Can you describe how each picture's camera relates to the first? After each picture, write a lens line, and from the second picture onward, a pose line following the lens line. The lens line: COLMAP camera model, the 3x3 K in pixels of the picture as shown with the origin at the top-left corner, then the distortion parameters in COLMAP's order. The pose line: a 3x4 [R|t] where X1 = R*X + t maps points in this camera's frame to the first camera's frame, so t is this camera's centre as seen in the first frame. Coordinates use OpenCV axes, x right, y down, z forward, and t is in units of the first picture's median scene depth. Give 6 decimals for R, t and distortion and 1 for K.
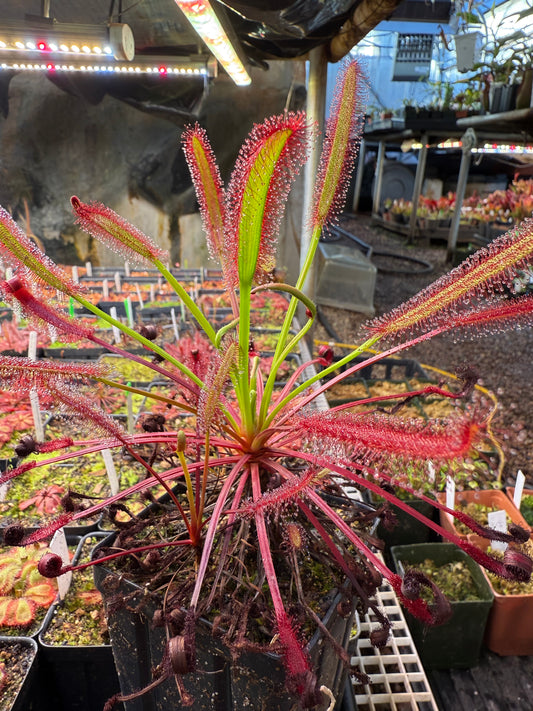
lens RADIAL K [[512.3, 0, 276.9], [0, 512.3, 334.0], [0, 0, 1]] dist [0.006008, 0.000202]
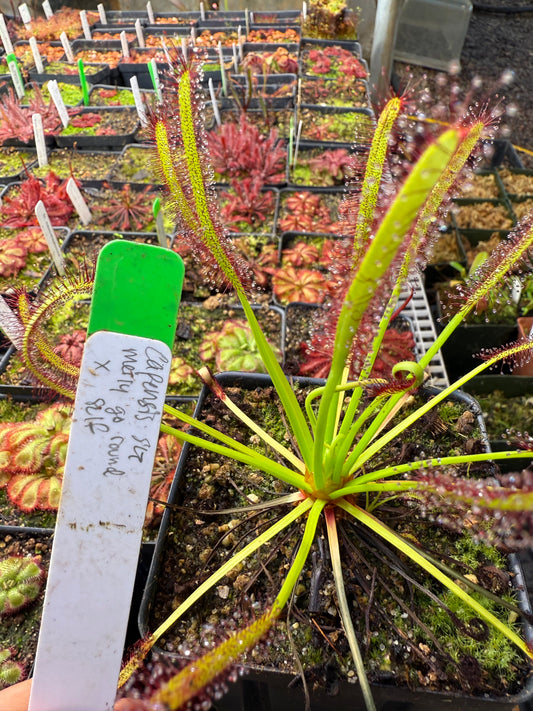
lens RADIAL K [[521.3, 0, 267.3], [0, 521.3, 365.1], [0, 0, 1]] dist [0.004092, -0.002449]
pose [[0.993970, 0.051234, -0.096951, -0.017718], [-0.001205, 0.889186, 0.457545, -0.018222], [0.109649, -0.454669, 0.883885, 0.102329]]
